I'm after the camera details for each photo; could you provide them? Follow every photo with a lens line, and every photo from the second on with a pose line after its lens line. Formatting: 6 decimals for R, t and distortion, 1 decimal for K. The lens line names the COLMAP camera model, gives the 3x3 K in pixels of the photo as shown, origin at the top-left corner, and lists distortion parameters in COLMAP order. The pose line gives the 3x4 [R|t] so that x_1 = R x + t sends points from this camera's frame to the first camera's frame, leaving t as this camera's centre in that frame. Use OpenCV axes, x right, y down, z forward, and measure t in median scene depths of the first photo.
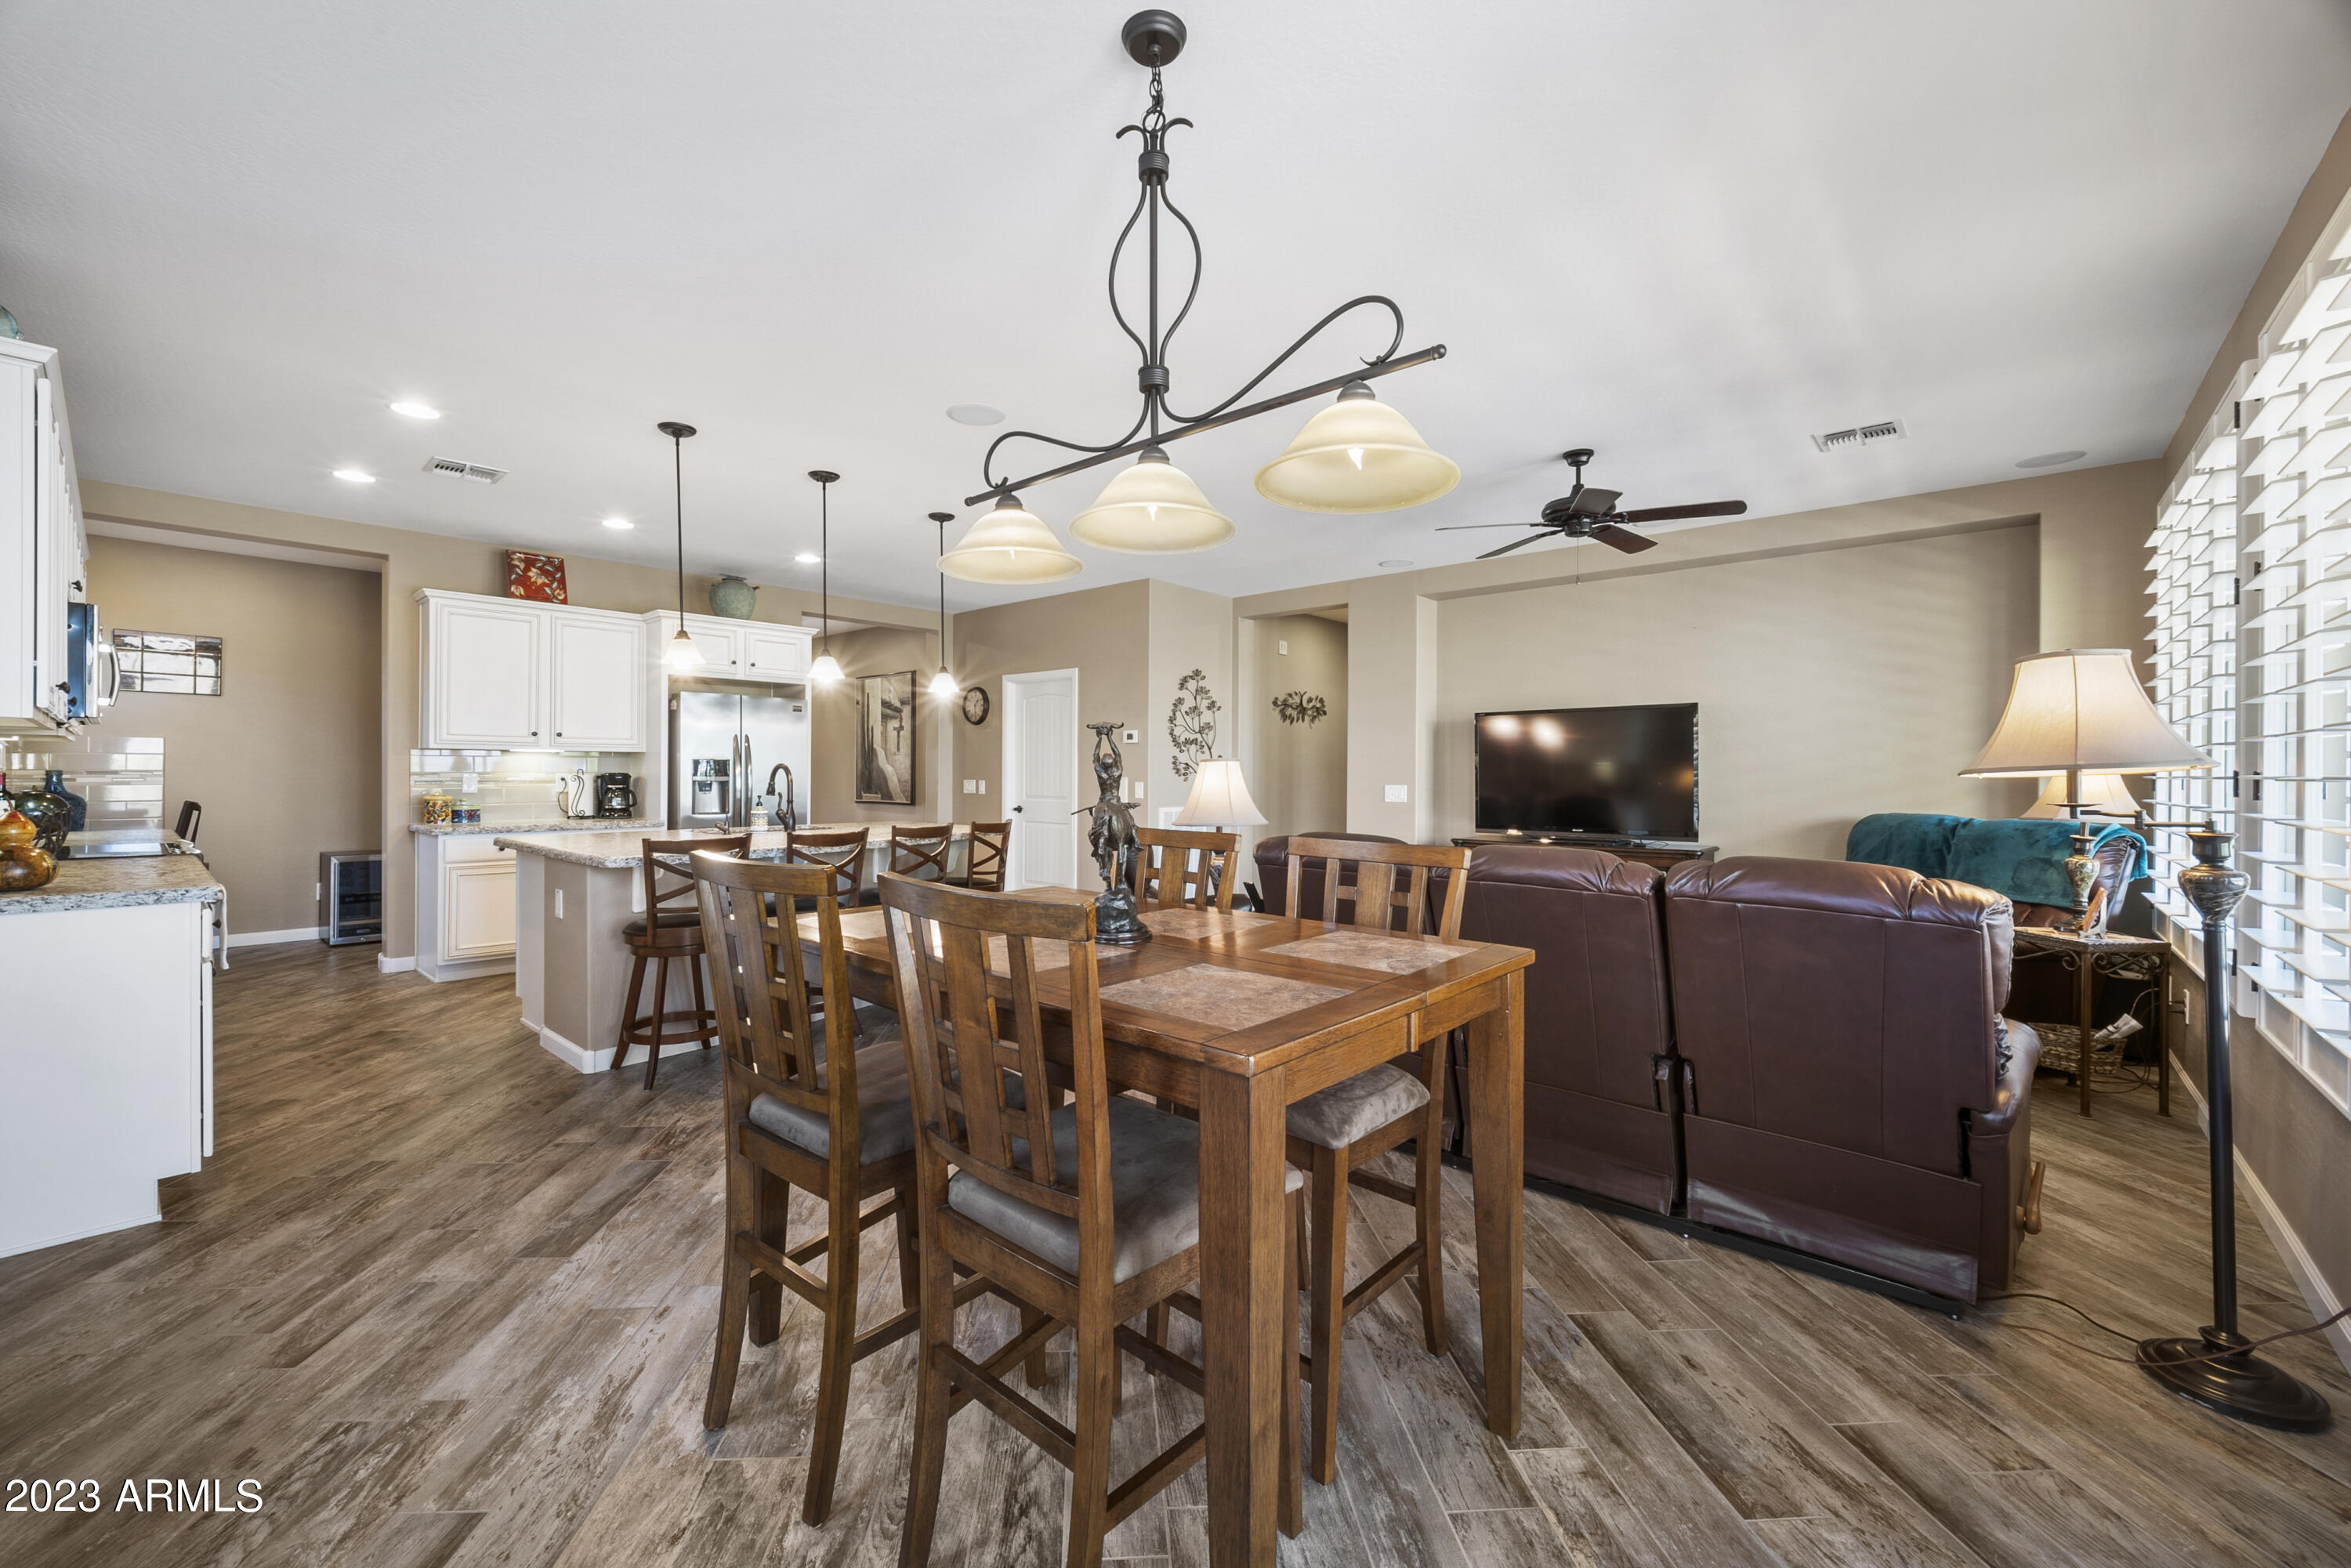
lens RADIAL K [[938.0, 0, 1170.7], [0, 938.0, 771.3], [0, 0, 1]] dist [-0.000375, -0.000379]
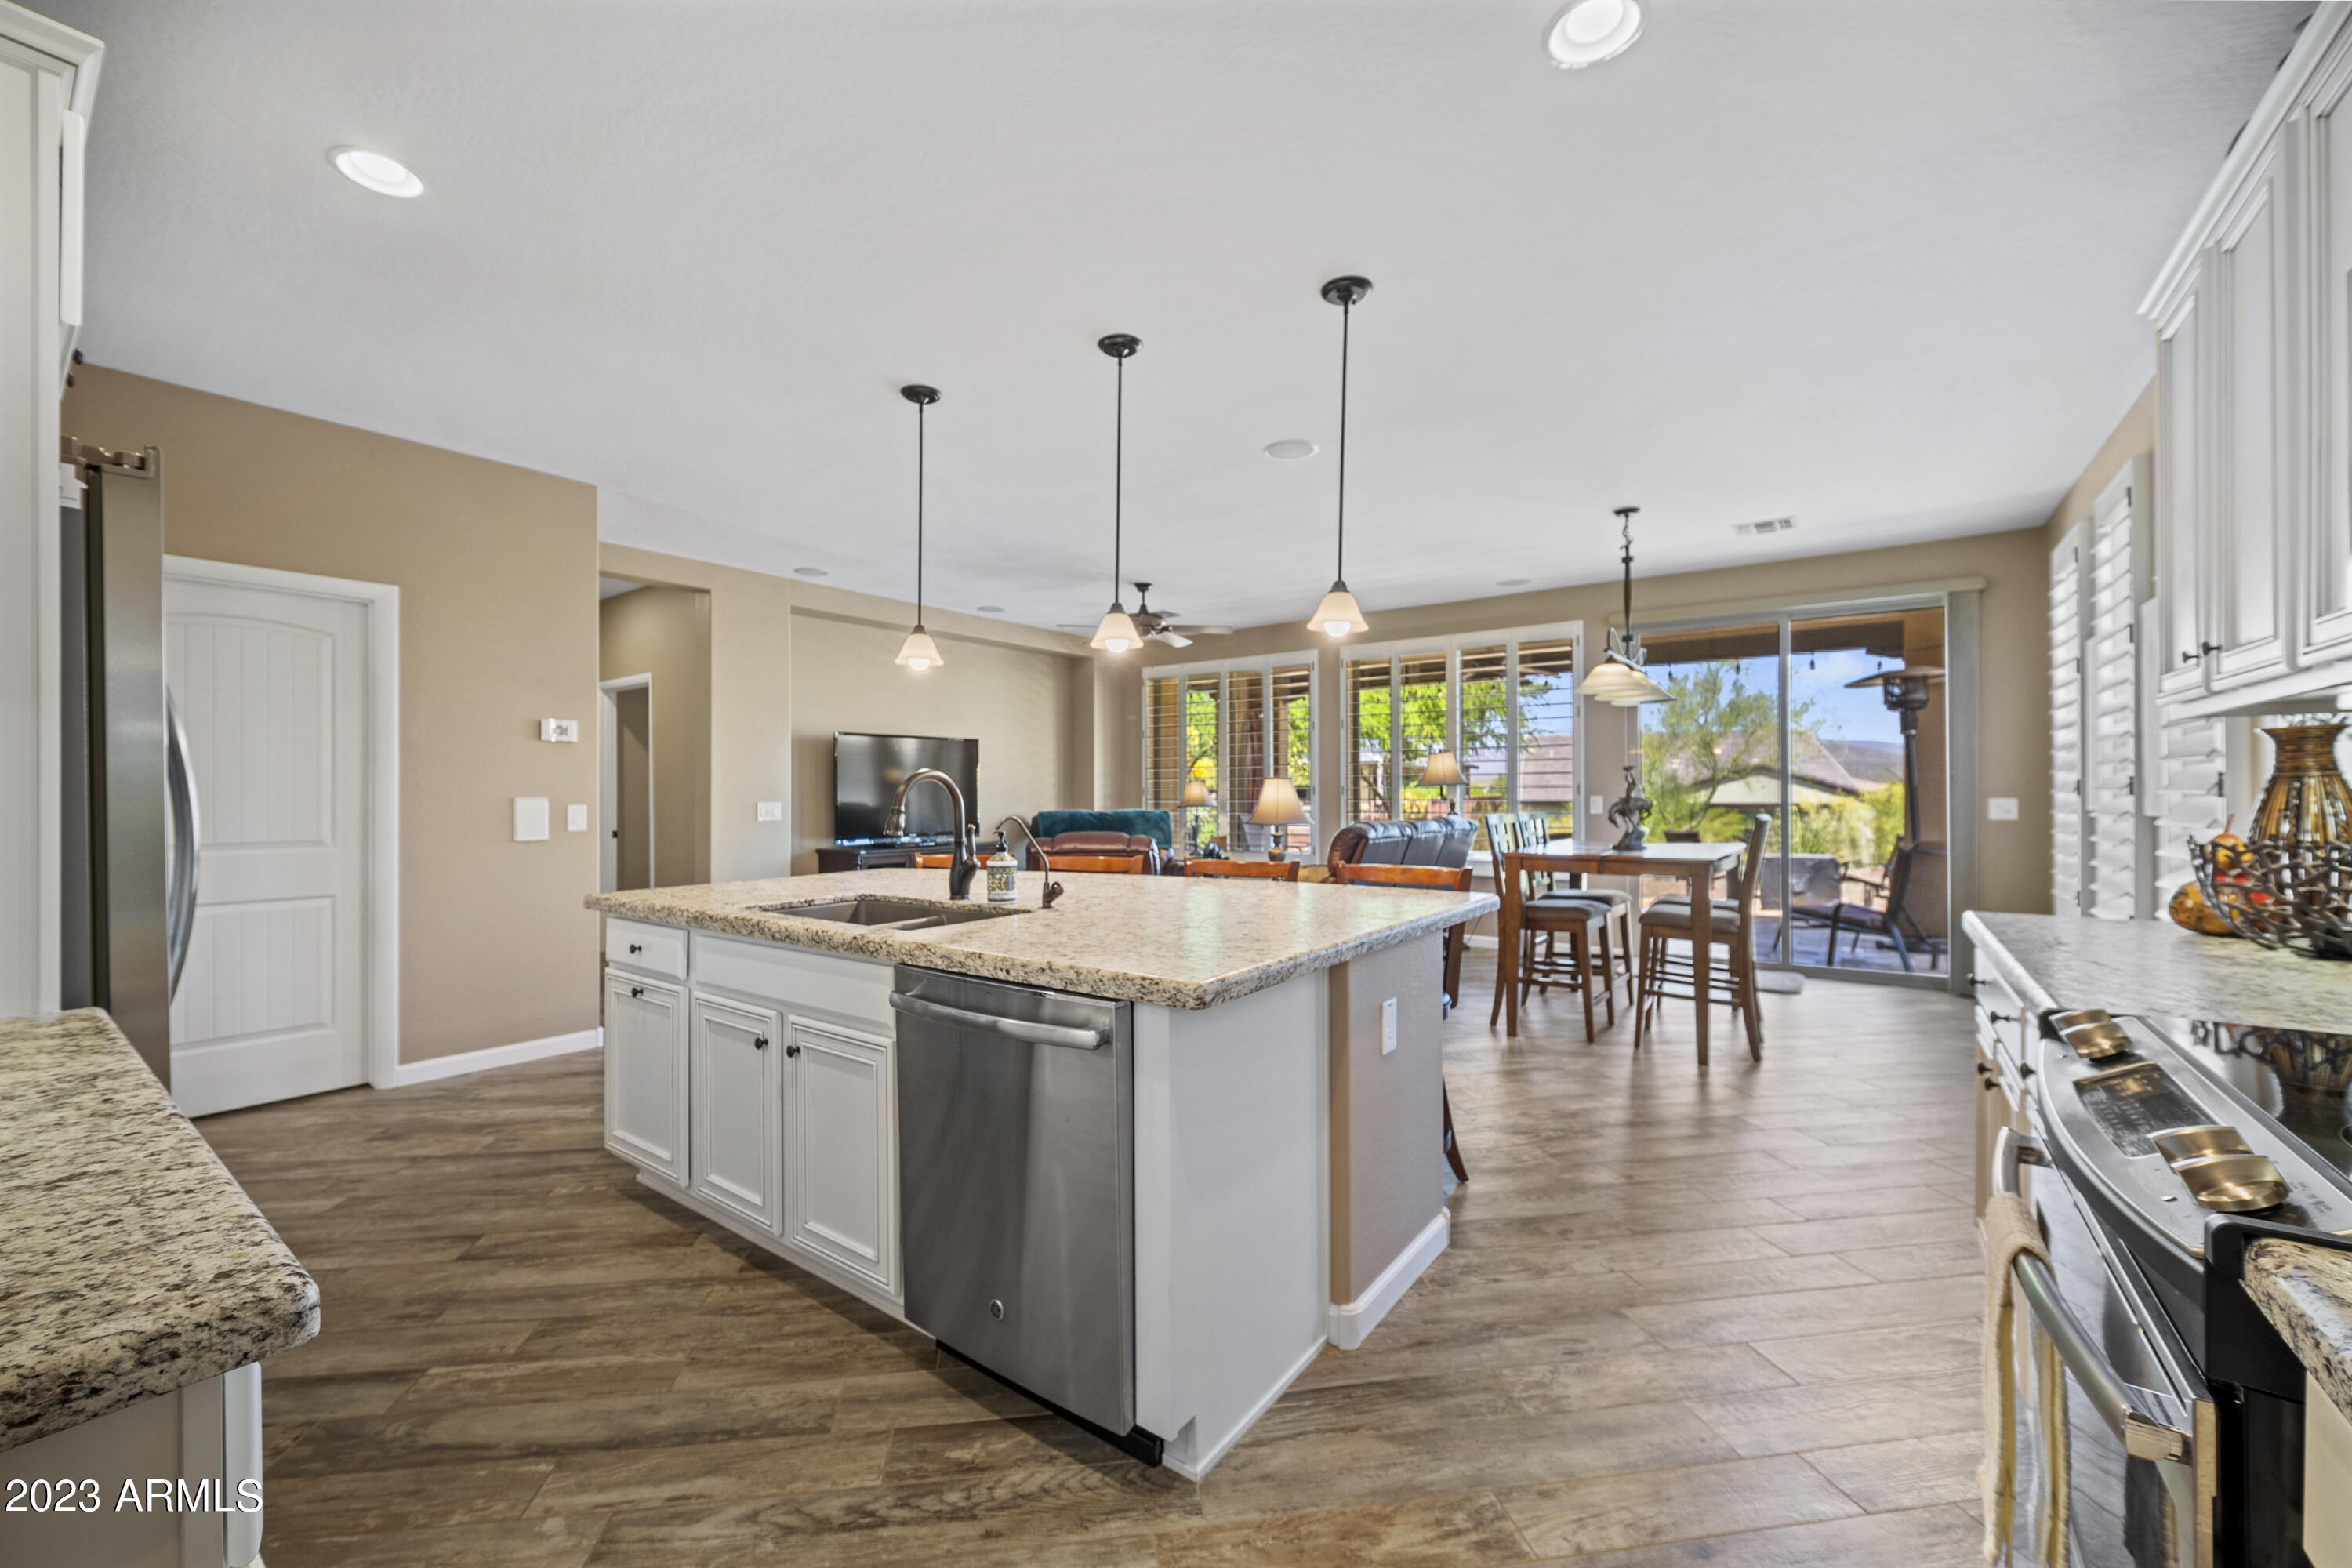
lens RADIAL K [[938.4, 0, 1112.9], [0, 938.4, 794.0], [0, 0, 1]] dist [-0.000375, -0.000379]
pose [[-0.064946, -0.006032, 0.997871, -0.785907], [0.003648, 0.999974, 0.006282, 0.002057], [-0.997882, 0.004049, -0.064923, 0.791120]]
